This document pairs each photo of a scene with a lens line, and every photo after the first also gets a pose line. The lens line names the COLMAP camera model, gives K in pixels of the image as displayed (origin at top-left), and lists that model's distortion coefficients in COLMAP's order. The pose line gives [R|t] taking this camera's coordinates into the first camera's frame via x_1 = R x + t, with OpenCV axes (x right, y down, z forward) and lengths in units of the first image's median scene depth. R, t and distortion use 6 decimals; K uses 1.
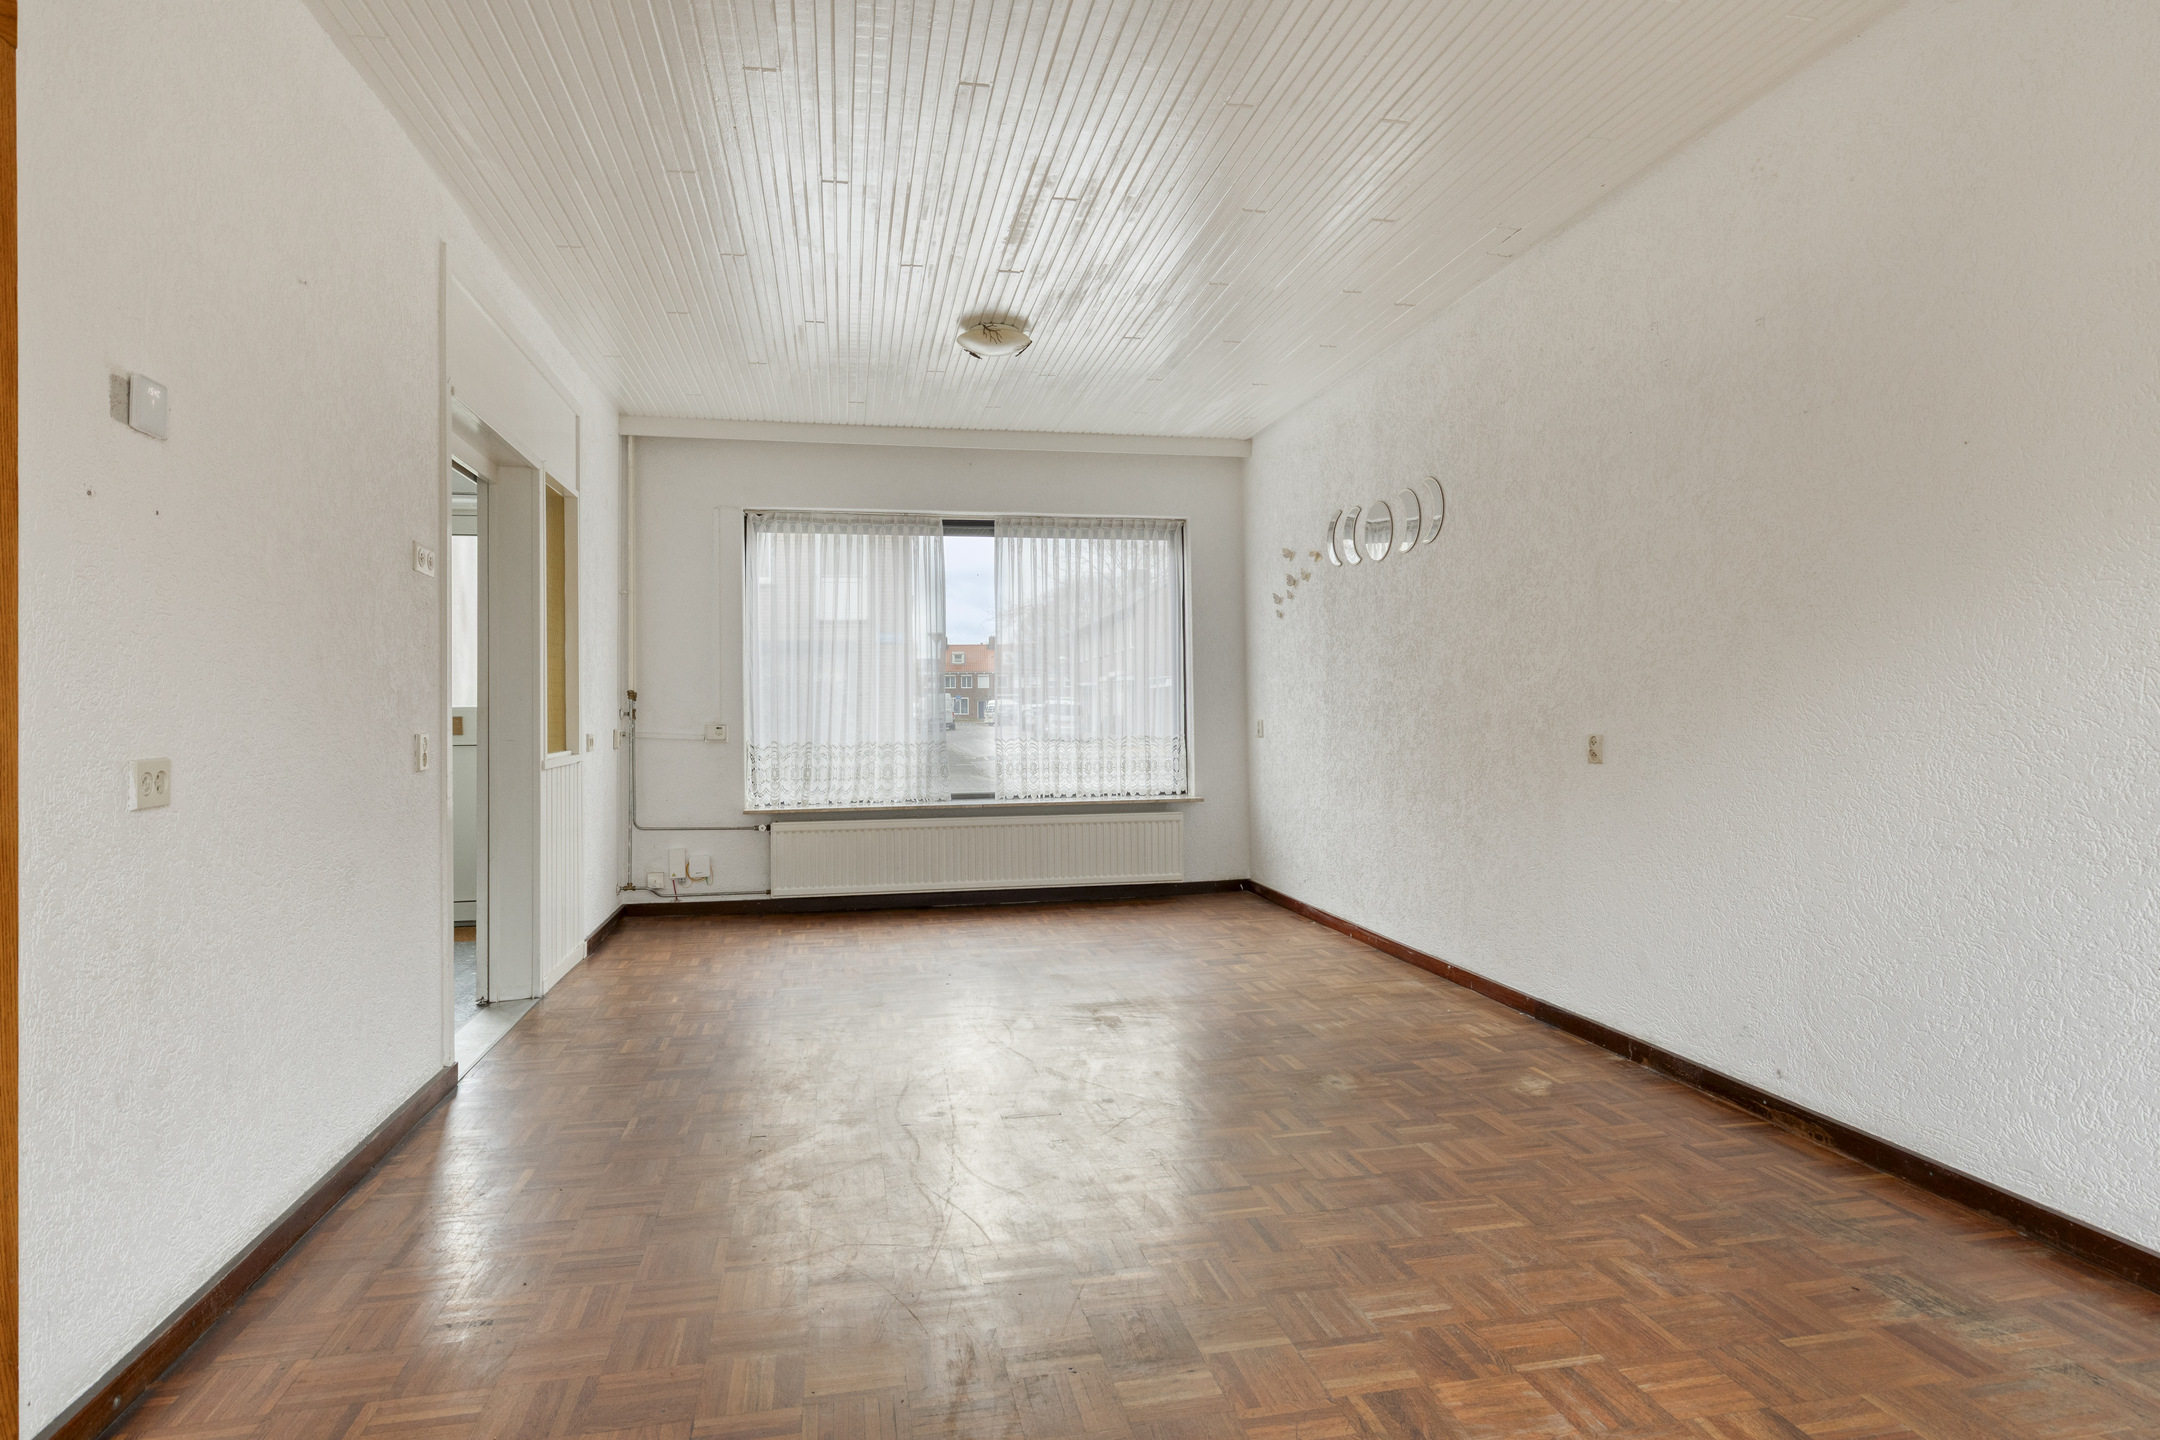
lens RADIAL K [[1164.0, 0, 1081.6], [0, 1164.0, 703.1], [0, 0, 1]] dist [-0.000010, 0.001550]
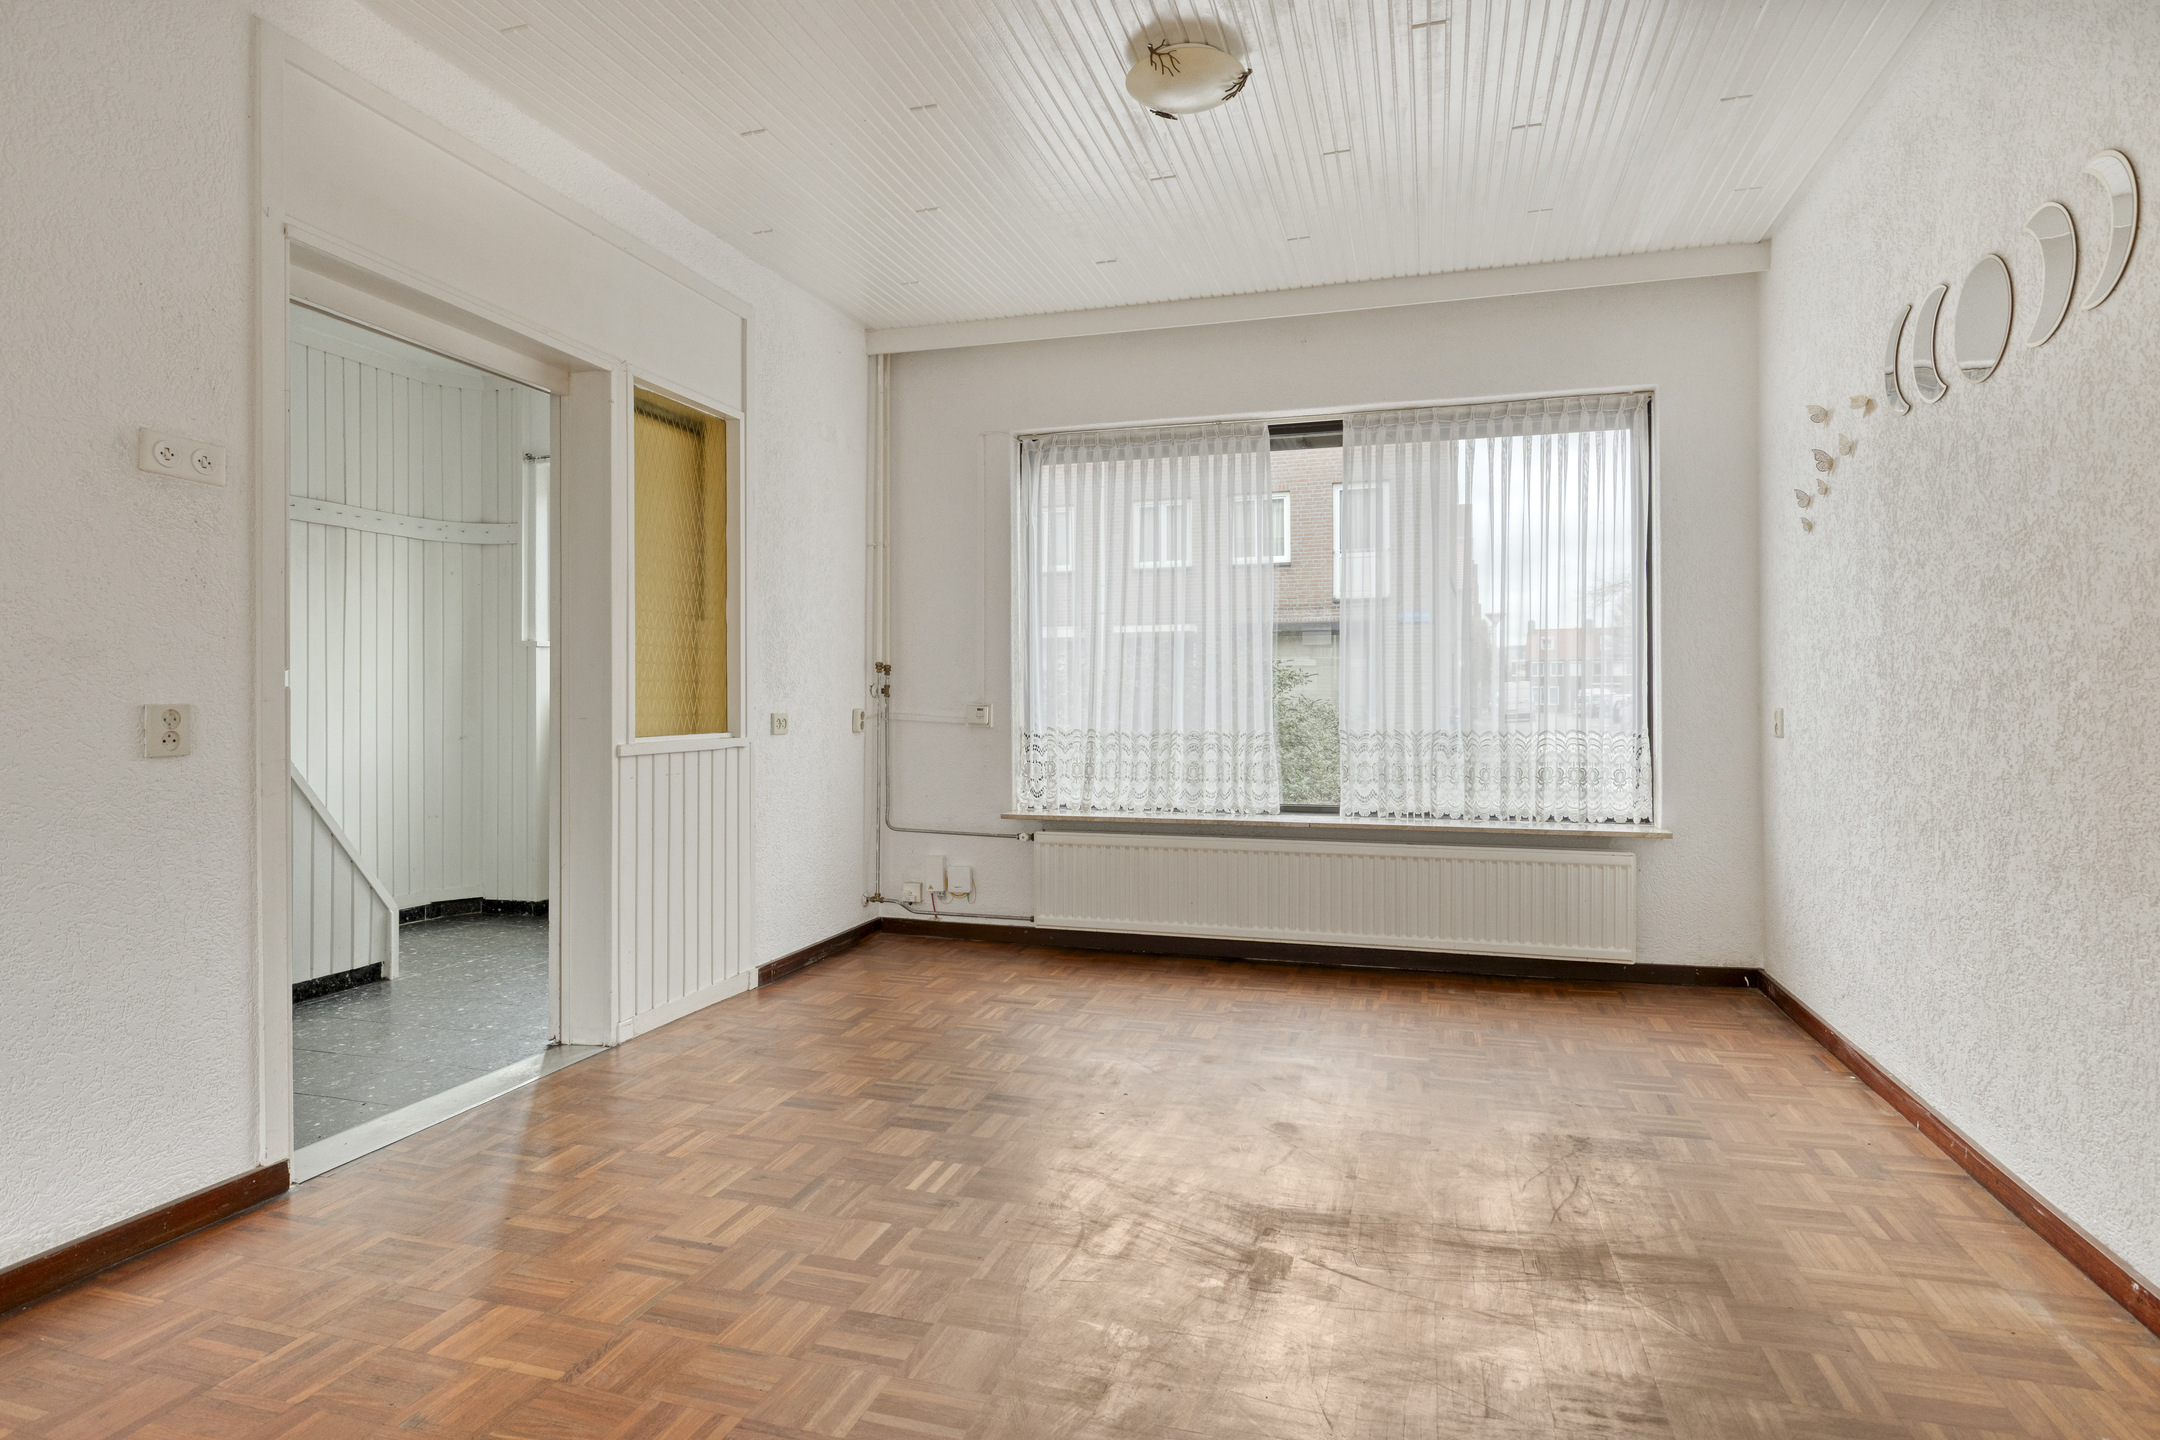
lens RADIAL K [[1164.0, 0, 1073.6], [0, 1164.0, 706.1], [0, 0, 1]] dist [-0.000010, 0.001550]
pose [[0.879104, 0.011663, -0.476487, 0.127778], [-0.005880, 0.999890, 0.013627, 0.007670], [0.476593, -0.009177, 0.879076, 0.322693]]
